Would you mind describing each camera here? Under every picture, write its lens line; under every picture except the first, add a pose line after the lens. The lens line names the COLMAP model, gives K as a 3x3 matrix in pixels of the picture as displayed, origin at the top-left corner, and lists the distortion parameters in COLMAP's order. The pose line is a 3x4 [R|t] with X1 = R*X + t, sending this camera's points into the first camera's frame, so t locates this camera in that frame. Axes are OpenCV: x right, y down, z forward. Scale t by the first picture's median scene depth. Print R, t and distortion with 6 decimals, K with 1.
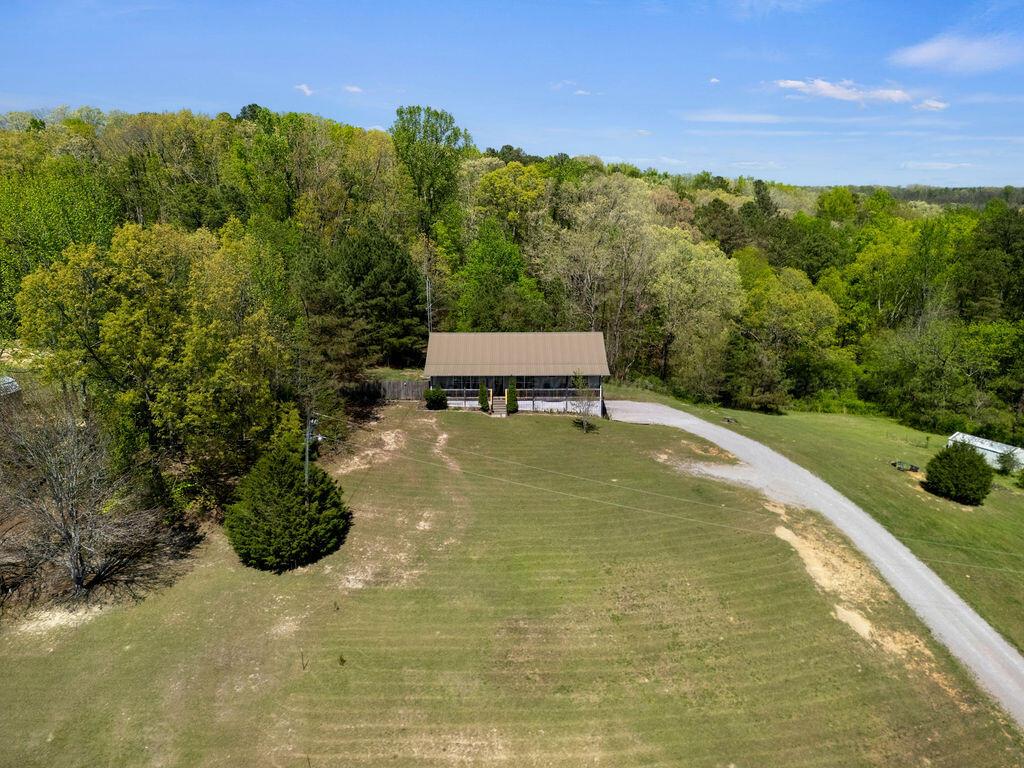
lens RADIAL K [[746.2, 0, 512.0], [0, 746.2, 384.0], [0, 0, 1]] dist [0.082304, -0.079556]
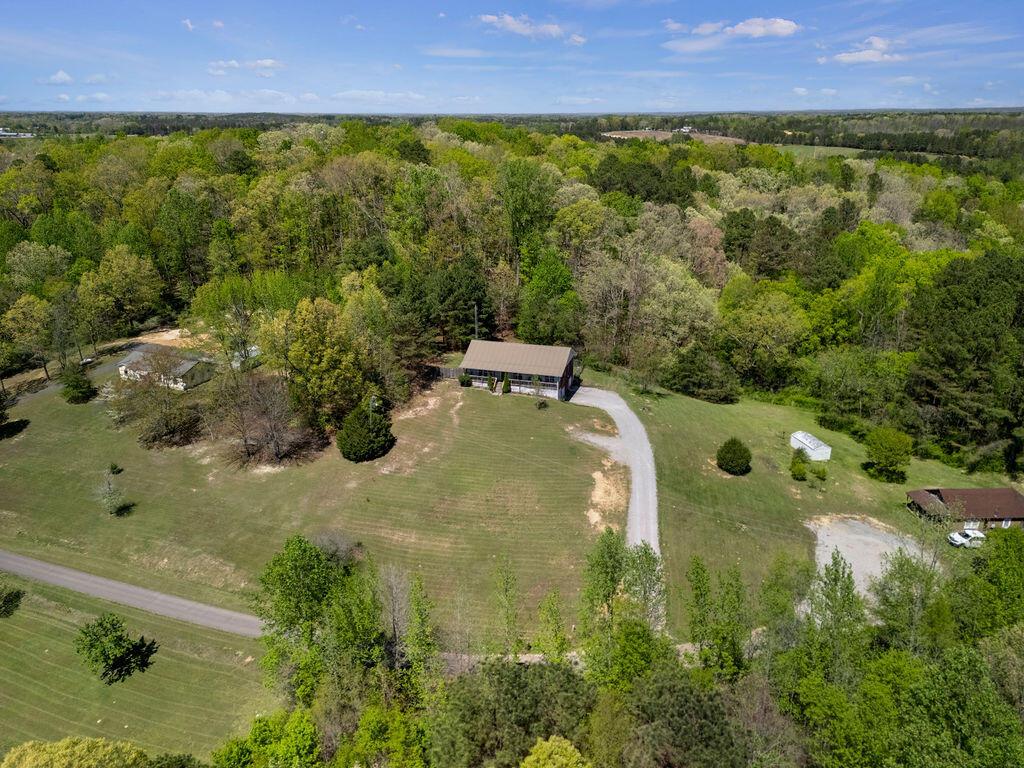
lens RADIAL K [[748.0, 0, 515.6], [0, 748.0, 368.2], [0, 0, 1]] dist [0.095194, -0.078510]
pose [[0.961290, 0.089779, -0.260502, 0.552651], [-0.069798, 0.993935, 0.084981, -0.197052], [0.266552, -0.063509, 0.961726, -0.787273]]
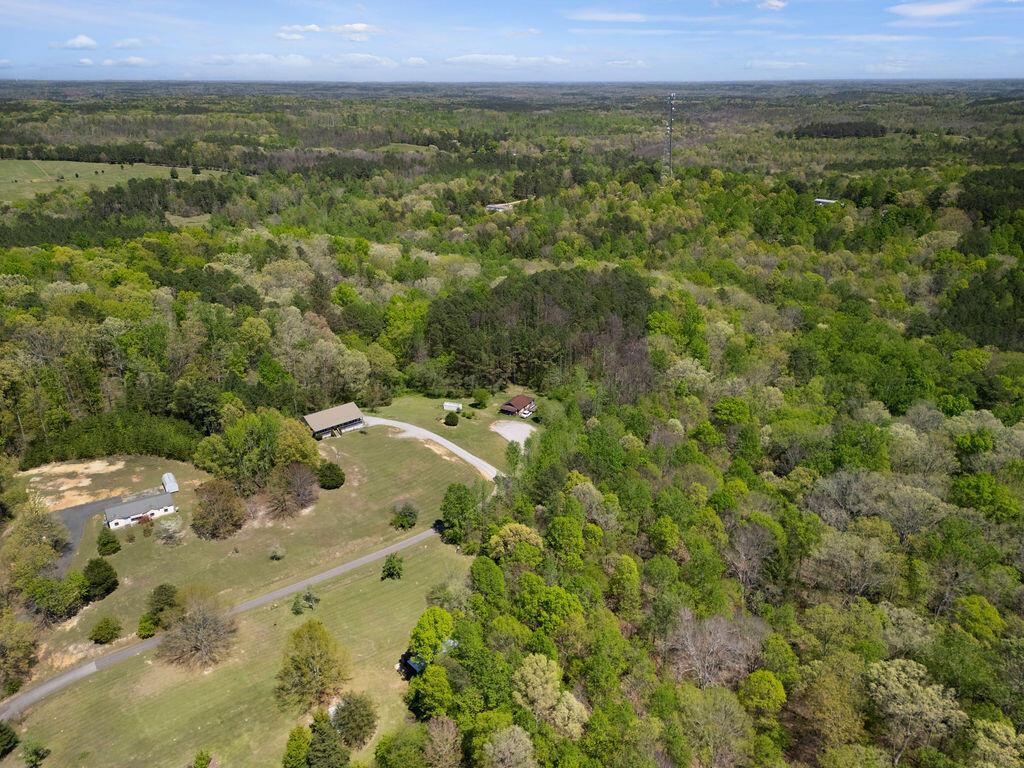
lens RADIAL K [[746.2, 0, 512.0], [0, 746.2, 384.0], [0, 0, 1]] dist [0.082304, -0.079556]
pose [[0.747827, -0.243755, 0.617526, -1.693008], [0.162095, 0.969046, 0.186212, -0.798595], [-0.643801, -0.039156, 0.764190, -2.402731]]
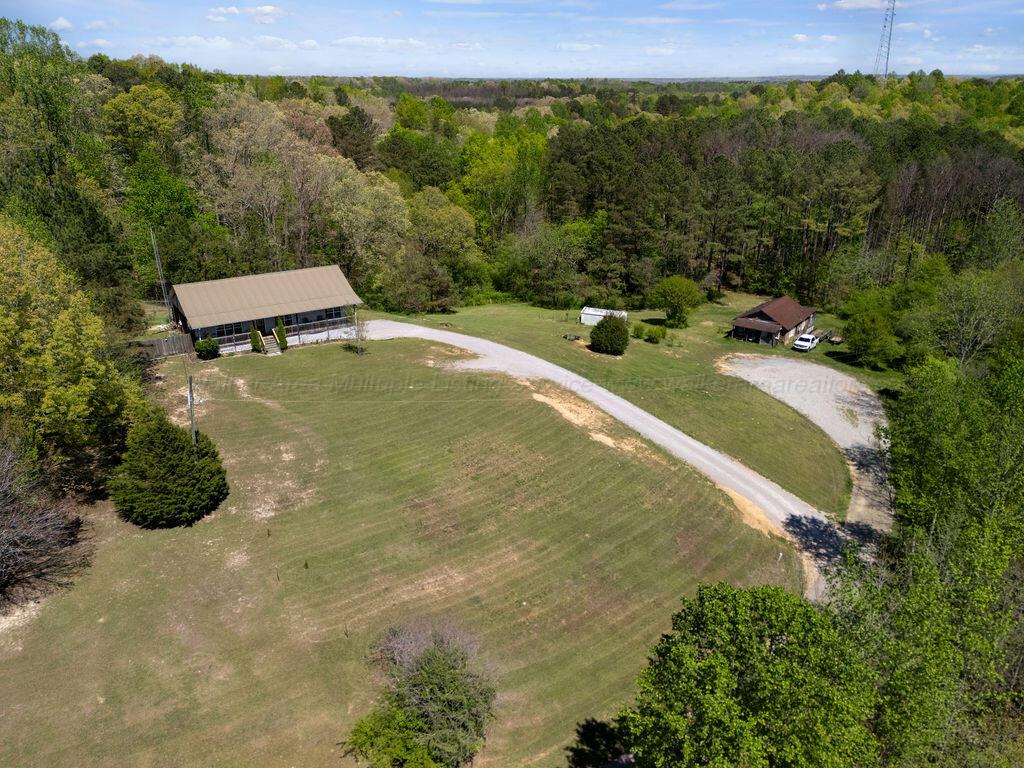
lens RADIAL K [[746.2, 0, 512.0], [0, 746.2, 384.0], [0, 0, 1]] dist [0.082304, -0.079556]
pose [[0.835440, -0.201357, 0.511365, -0.350256], [0.132503, 0.976814, 0.168158, -0.063331], [-0.533369, -0.072728, 0.842751, -0.146824]]
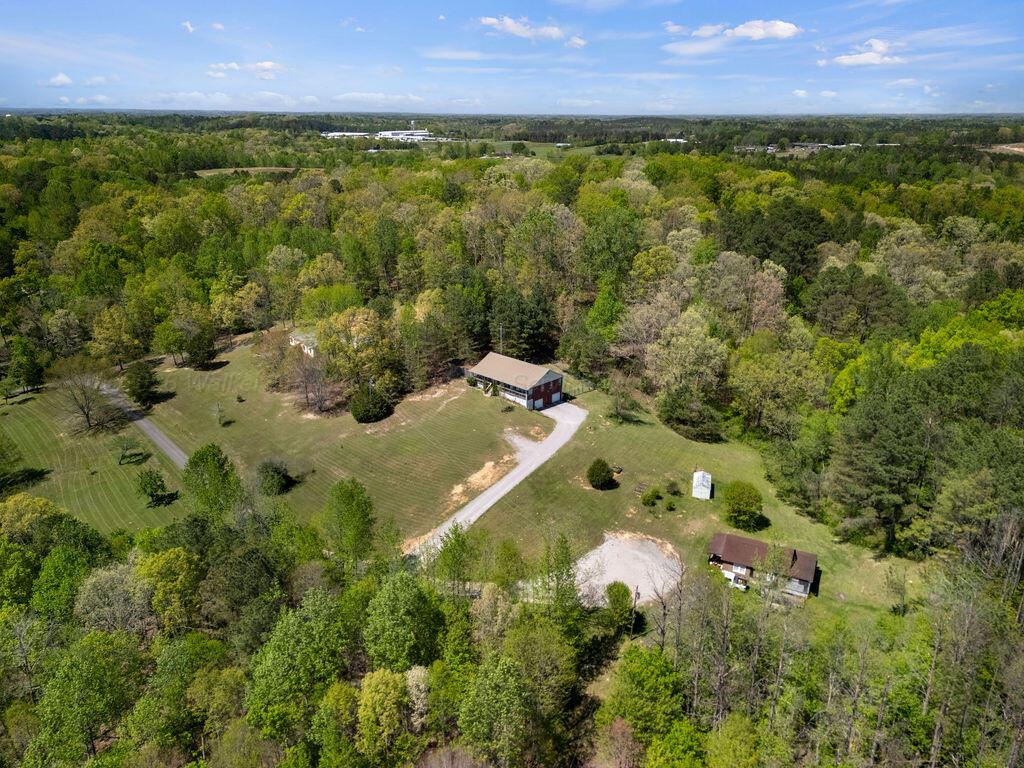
lens RADIAL K [[746.2, 0, 512.0], [0, 746.2, 384.0], [0, 0, 1]] dist [0.082304, -0.079556]
pose [[0.720741, 0.238258, -0.650972, 1.752880], [-0.175871, 0.971201, 0.160743, -0.429859], [0.670523, -0.001367, 0.741887, -0.739915]]
